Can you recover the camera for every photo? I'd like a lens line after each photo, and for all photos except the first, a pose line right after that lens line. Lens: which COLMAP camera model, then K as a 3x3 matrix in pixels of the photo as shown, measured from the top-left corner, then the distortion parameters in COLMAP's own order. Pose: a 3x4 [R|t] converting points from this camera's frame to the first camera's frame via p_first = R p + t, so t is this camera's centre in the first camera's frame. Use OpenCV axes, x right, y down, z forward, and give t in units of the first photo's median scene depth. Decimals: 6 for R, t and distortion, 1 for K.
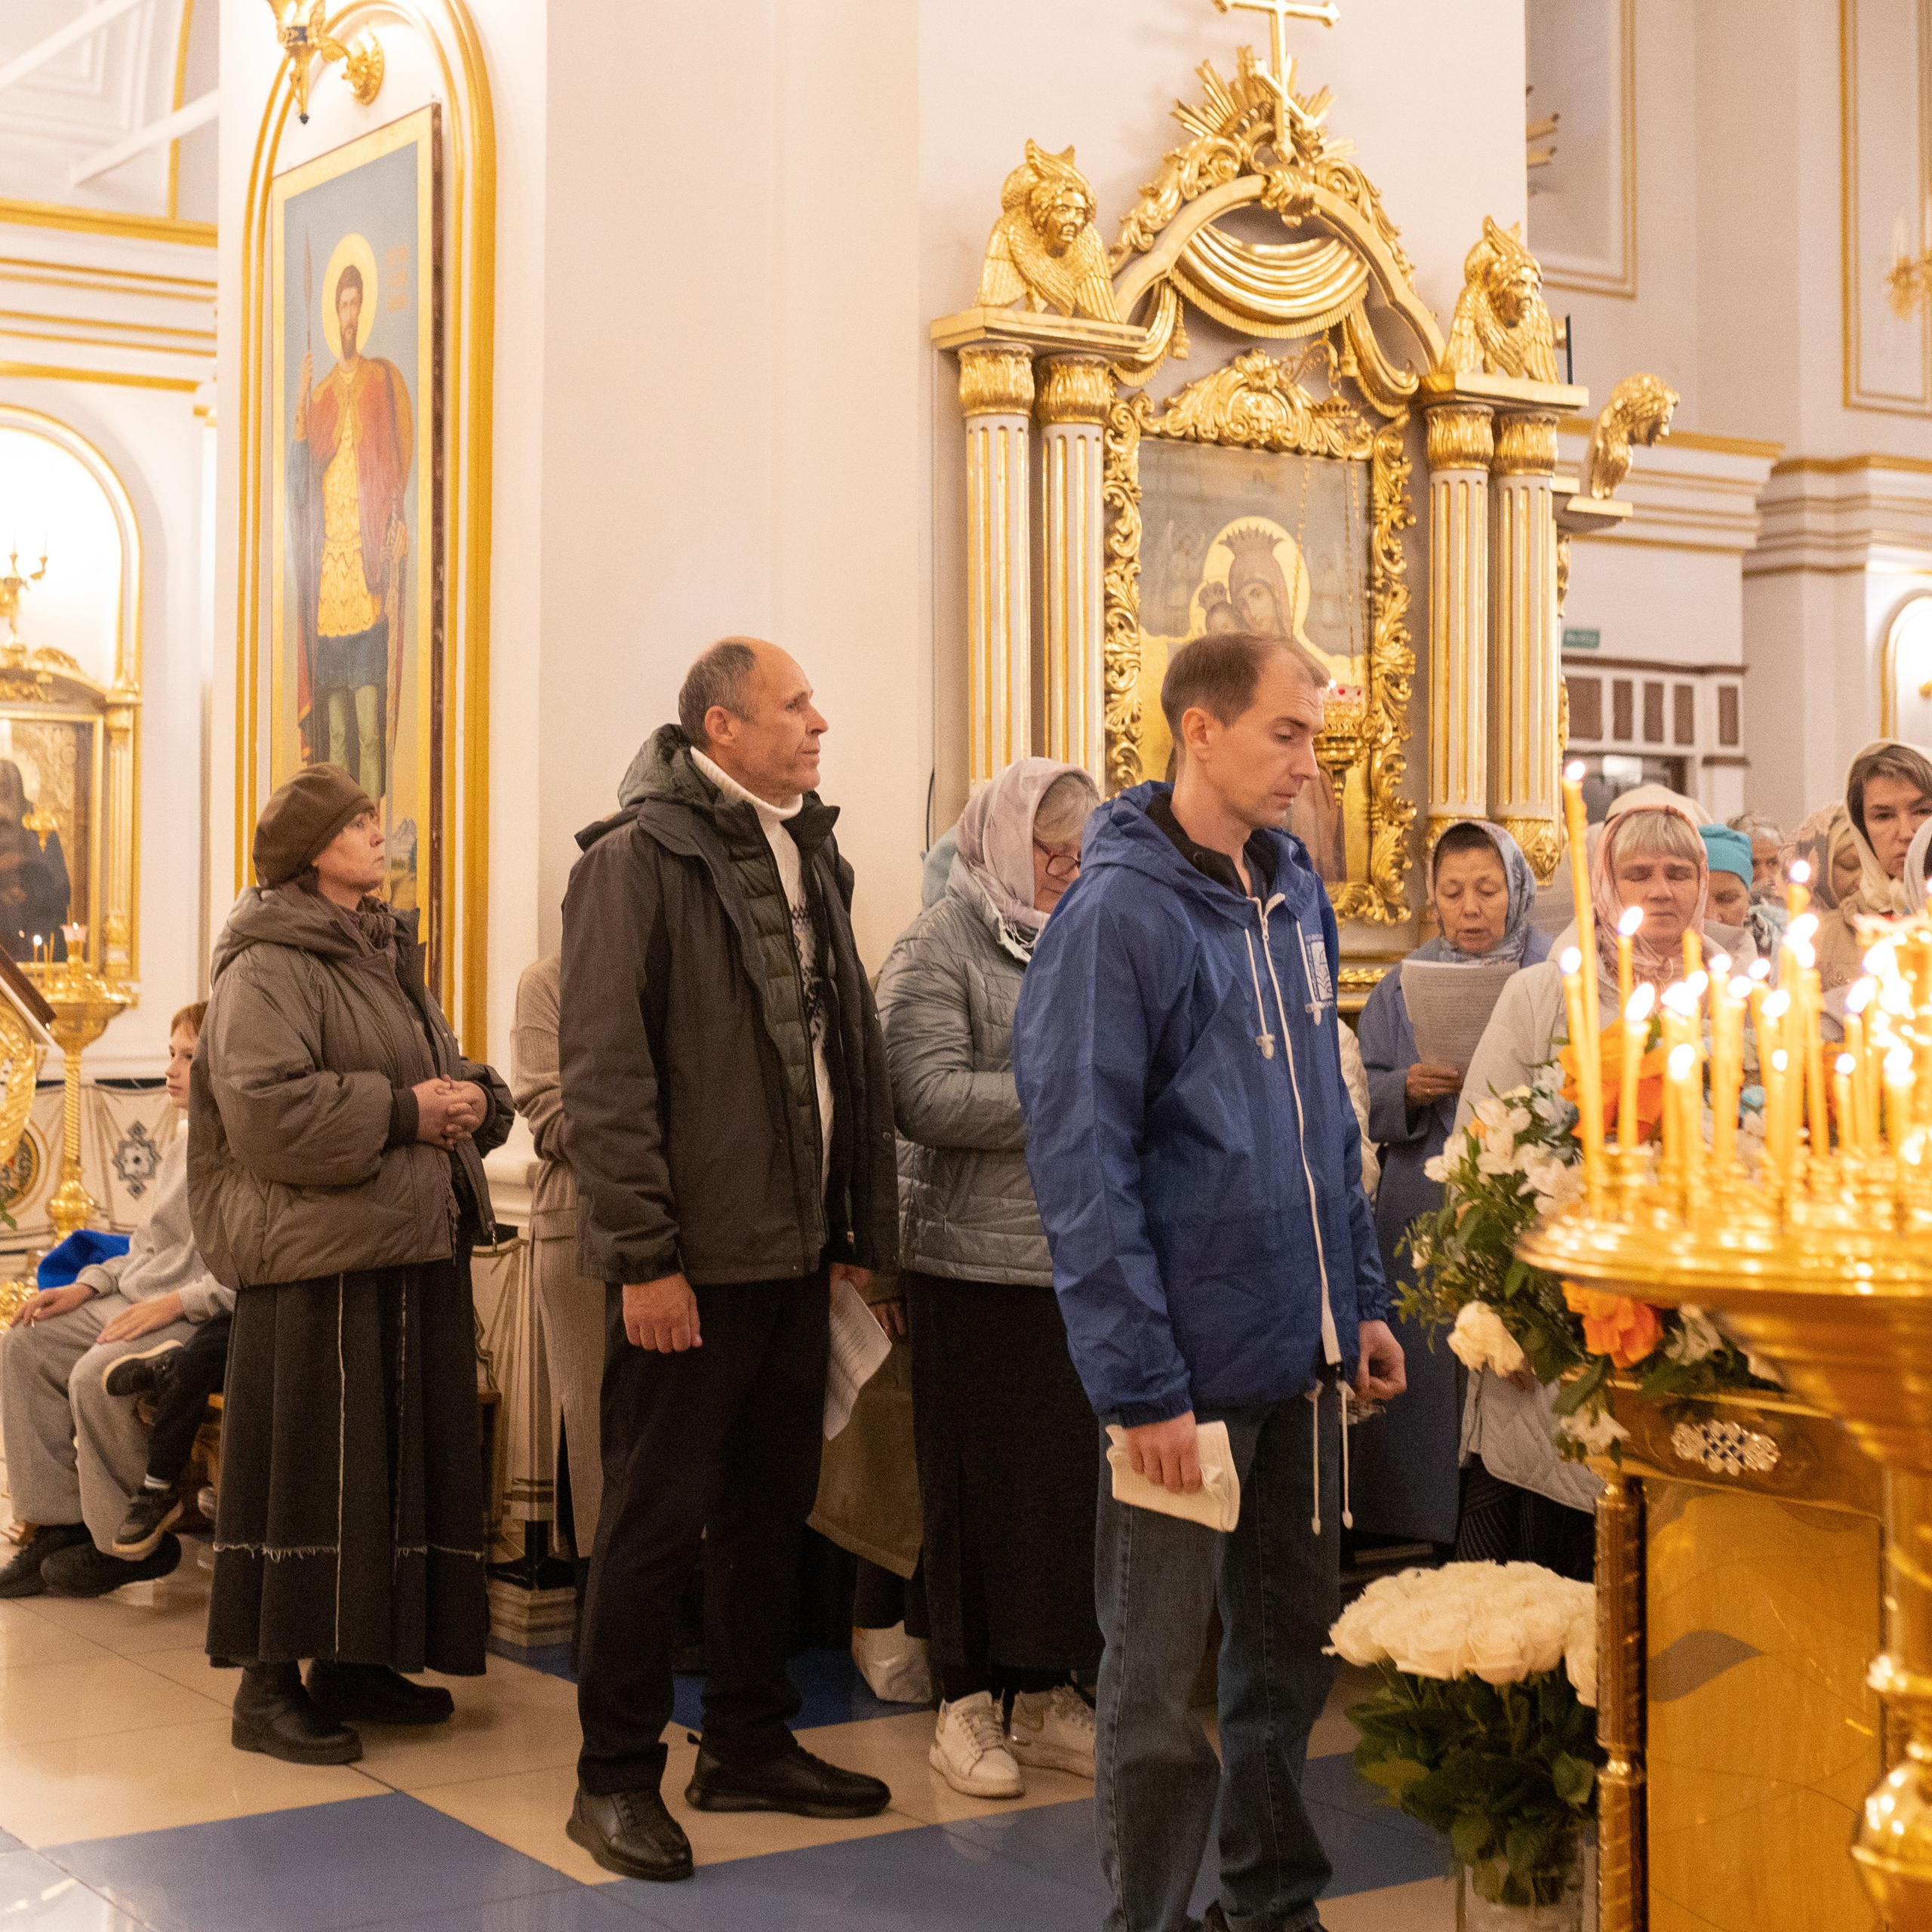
lens RADIAL K [[3165.0, 0, 964.7], [0, 3165.0, 957.0], [0, 0, 1]] dist [0.018092, 0.000000]
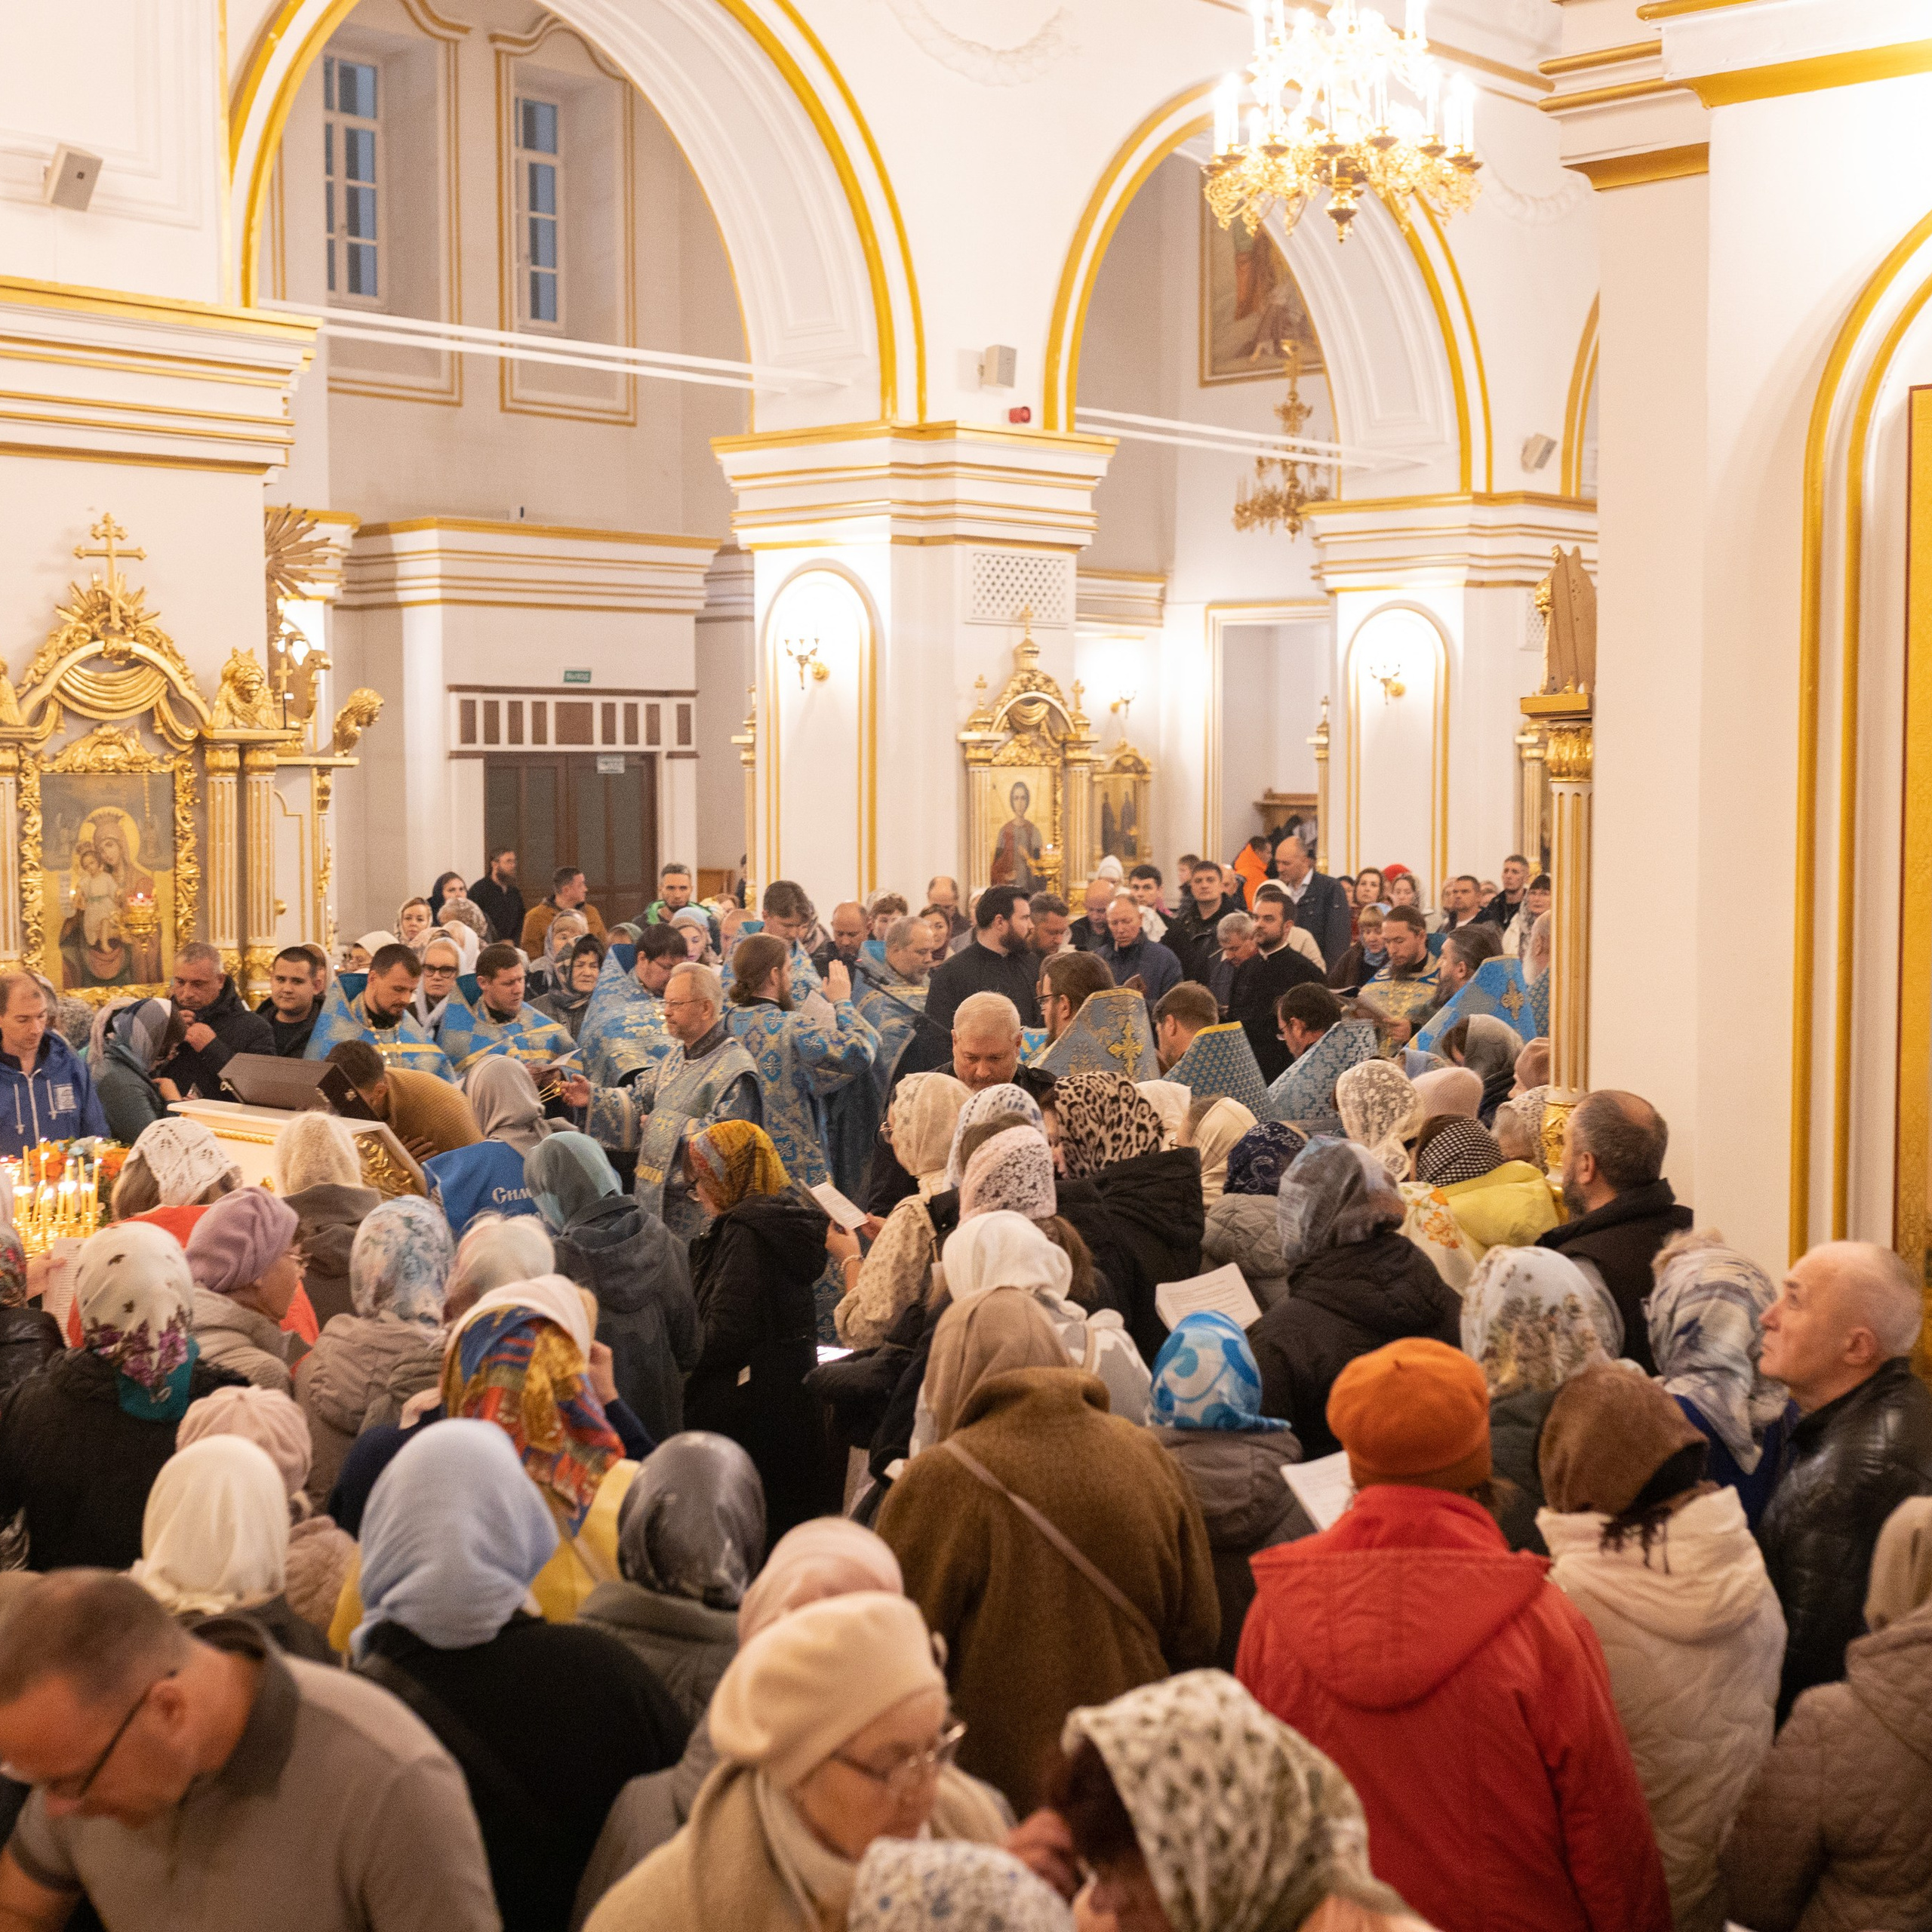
lens RADIAL K [[2750.2, 0, 967.6], [0, 2750.2, 970.8], [0, 0, 1]] dist [0.028158, 0.000000]
pose [[0.975817, -0.022019, 0.217479, 0.237627], [0.005339, 0.997018, 0.076990, -0.163578], [-0.218525, -0.073967, 0.973024, -0.829454]]
